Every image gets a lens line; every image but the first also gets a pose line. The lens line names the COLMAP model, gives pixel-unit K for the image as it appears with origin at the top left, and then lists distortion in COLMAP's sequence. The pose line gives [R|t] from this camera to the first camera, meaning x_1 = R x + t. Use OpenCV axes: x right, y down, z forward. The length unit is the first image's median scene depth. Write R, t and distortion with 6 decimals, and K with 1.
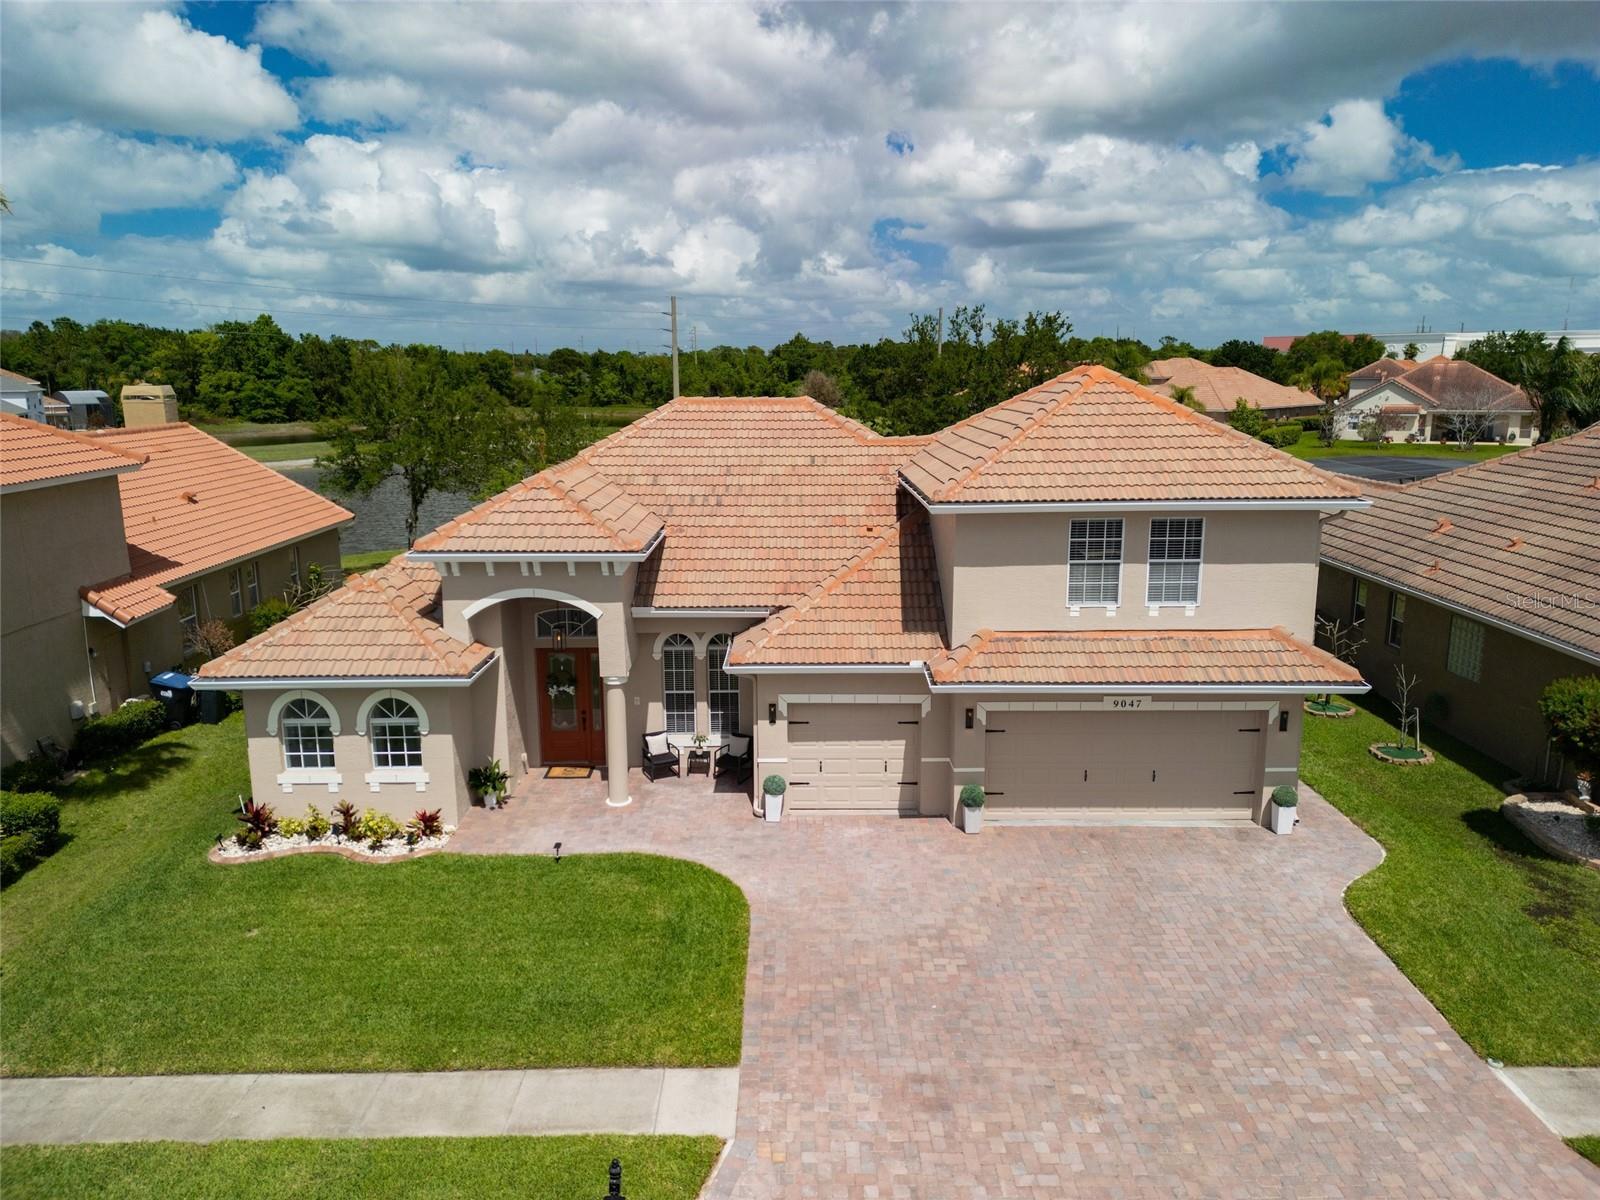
lens RADIAL K [[1108.1, 0, 792.8], [0, 1108.1, 589.0], [0, 0, 1]] dist [0.074925, -0.067742]
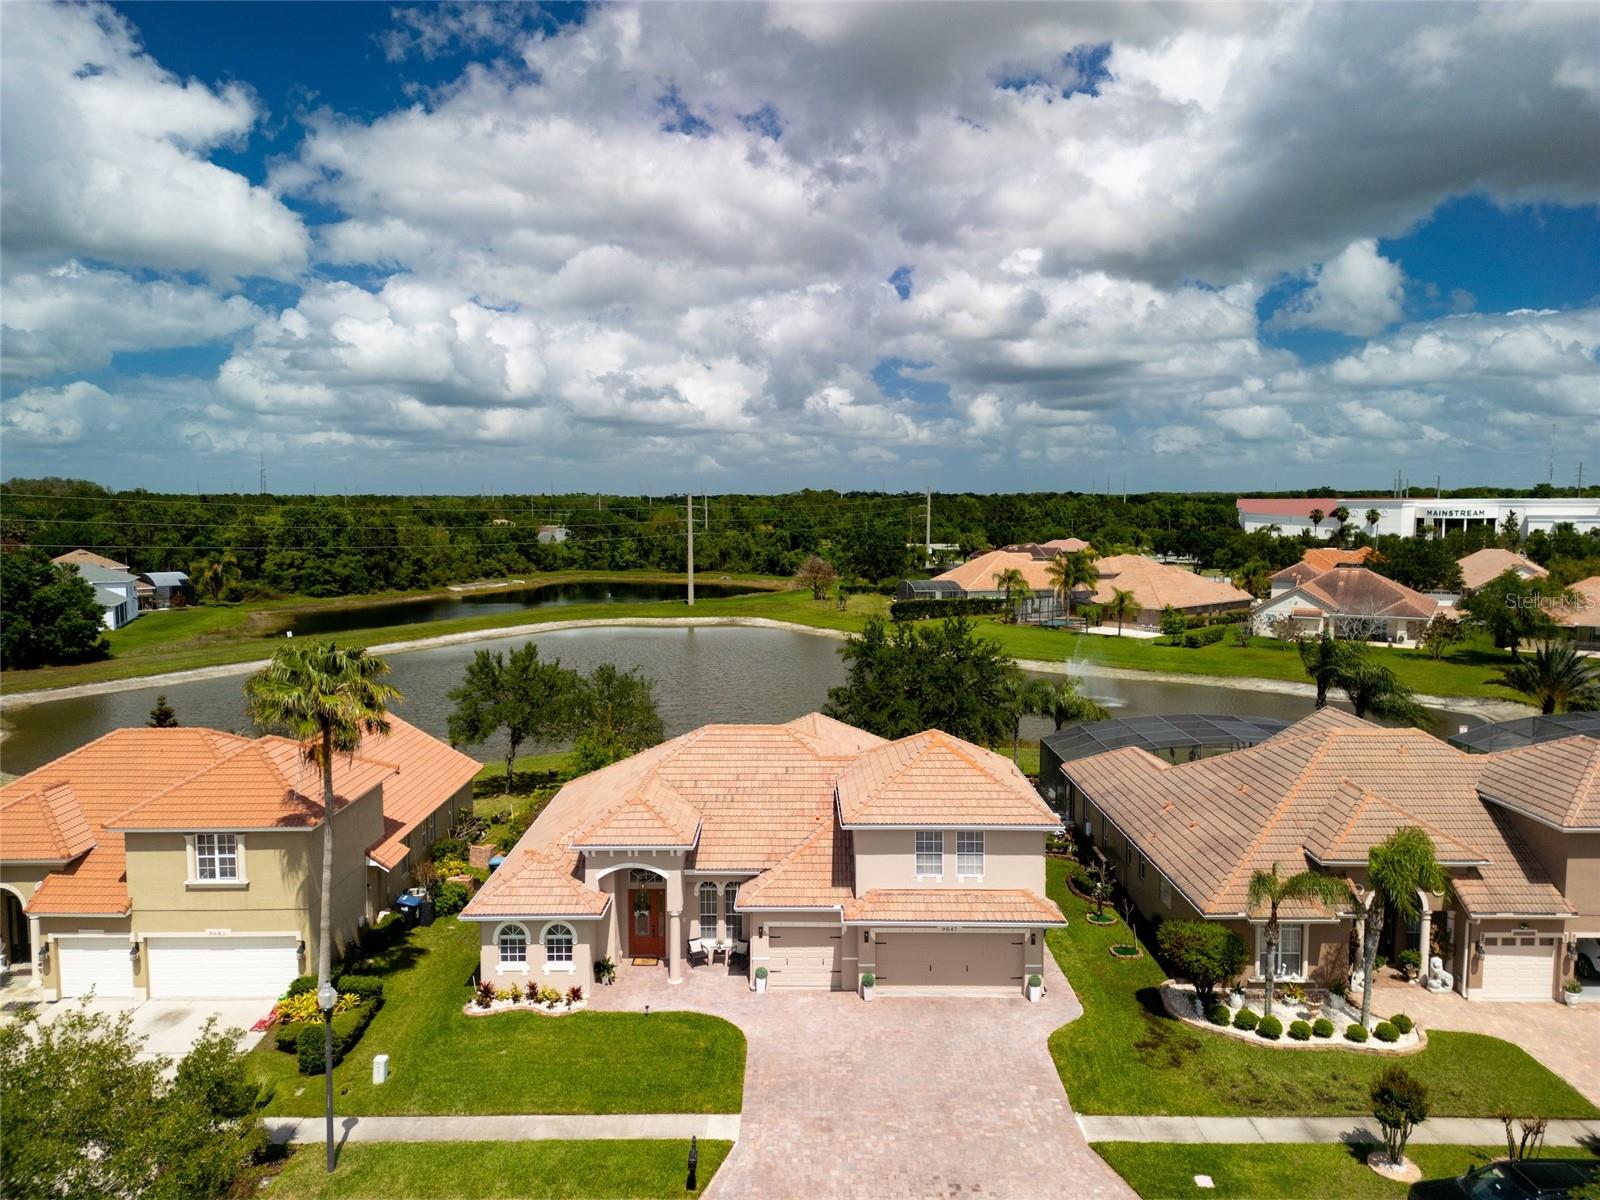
lens RADIAL K [[1108.1, 0, 792.8], [0, 1108.1, 589.0], [0, 0, 1]] dist [0.074925, -0.067742]
pose [[0.999978, 0.003565, -0.005594, 0.044042], [-0.004196, 0.993111, -0.117103, -0.240113], [0.005138, 0.117124, 0.993104, -0.918972]]
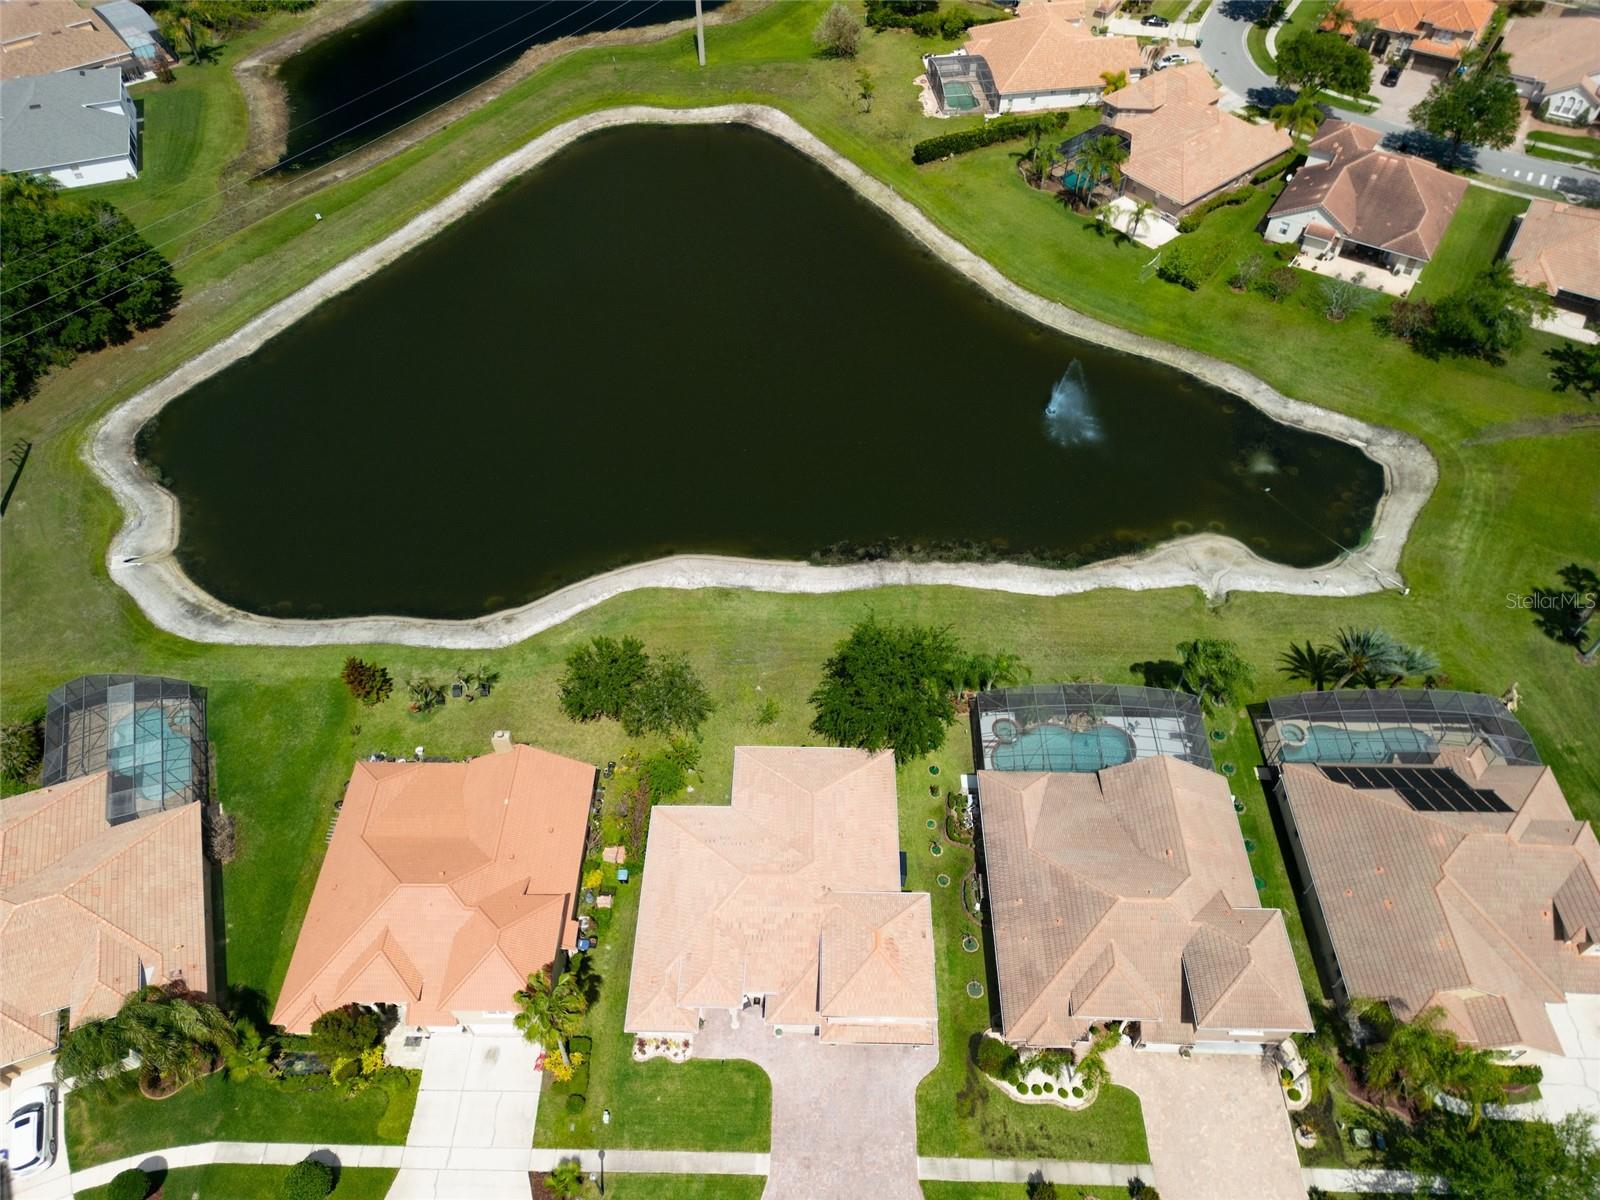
lens RADIAL K [[1117.7, 0, 796.0], [0, 1117.7, 578.1], [0, 0, 1]] dist [0.063228, -0.045510]
pose [[0.999659, 0.015772, -0.020807, 0.091719], [0.000324, 0.789364, 0.613926, -3.274015], [0.026107, -0.613723, 0.789089, -0.990676]]
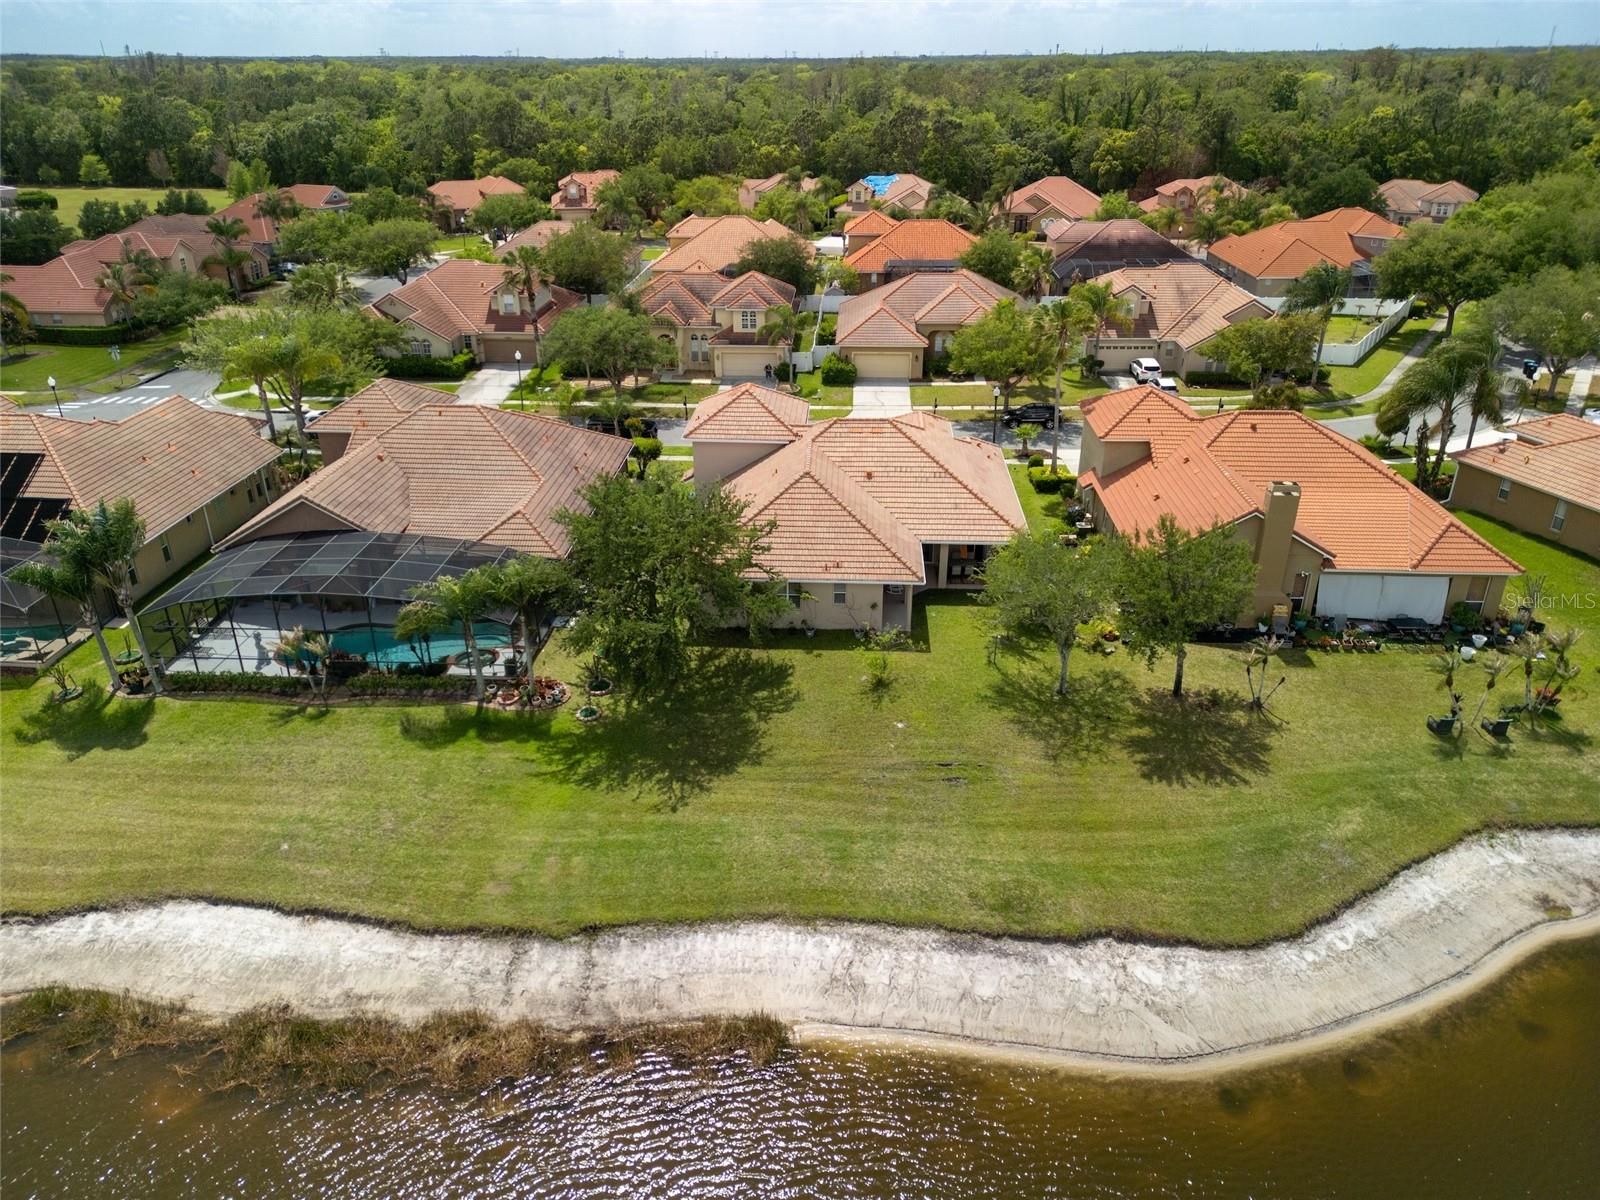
lens RADIAL K [[1108.1, 0, 792.8], [0, 1108.1, 589.0], [0, 0, 1]] dist [0.074925, -0.067742]
pose [[-0.998533, -0.015529, 0.051873, -0.040805], [0.018662, 0.800600, 0.598908, -1.783027], [-0.050830, 0.598998, -0.799136, 3.967610]]
